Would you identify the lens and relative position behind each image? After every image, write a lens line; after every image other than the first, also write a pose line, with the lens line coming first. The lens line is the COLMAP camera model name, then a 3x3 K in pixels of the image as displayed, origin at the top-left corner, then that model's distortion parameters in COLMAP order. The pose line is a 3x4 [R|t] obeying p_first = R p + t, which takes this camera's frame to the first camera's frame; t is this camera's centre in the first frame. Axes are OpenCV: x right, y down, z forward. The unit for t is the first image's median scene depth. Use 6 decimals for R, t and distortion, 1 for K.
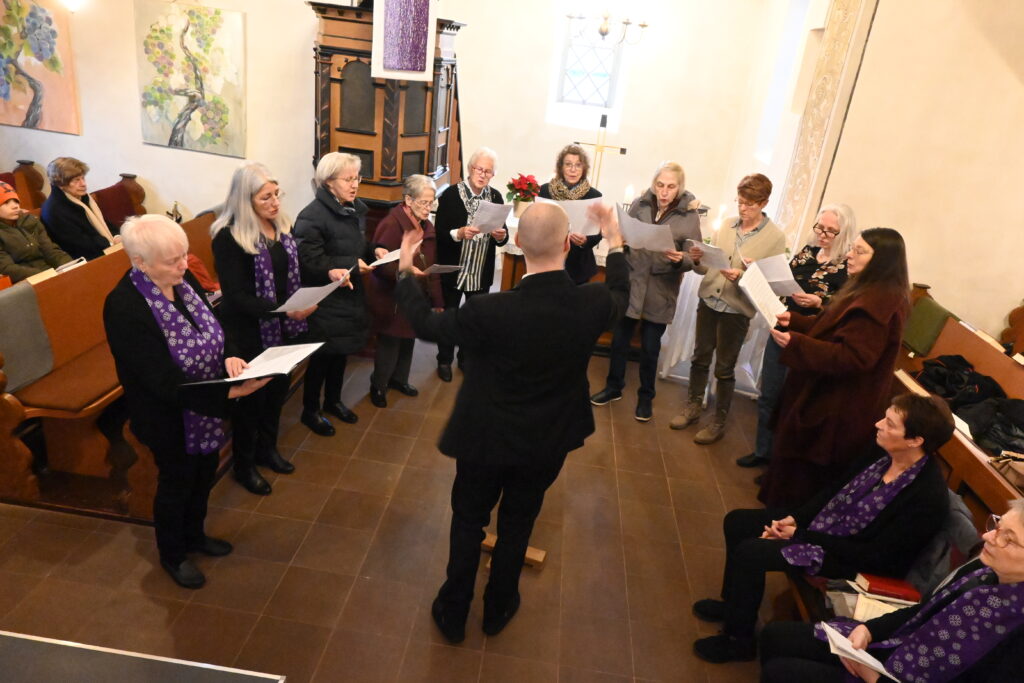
lens RADIAL K [[701.5, 0, 512.0], [0, 701.5, 341.5], [0, 0, 1]] dist [0.008597, -0.000295]
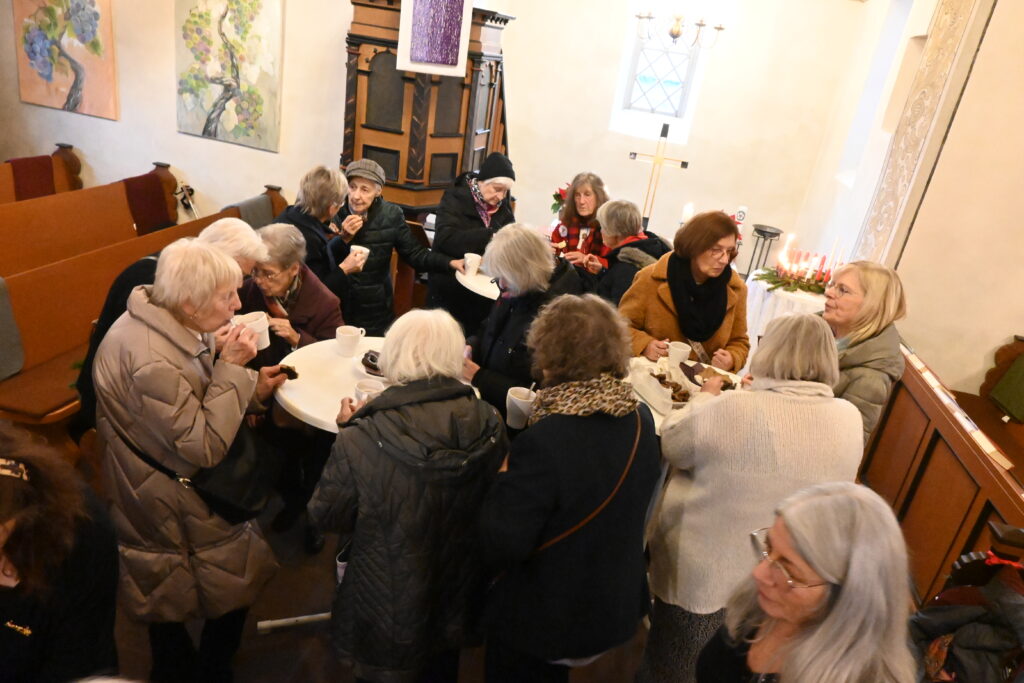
lens RADIAL K [[701.5, 0, 512.0], [0, 701.5, 341.5], [0, 0, 1]] dist [0.008597, -0.000295]
pose [[0.992530, 0.074381, -0.096705, 0.052357], [-0.075134, 0.997165, -0.004157, -0.028997], [0.096122, 0.011392, 0.995304, 0.099218]]
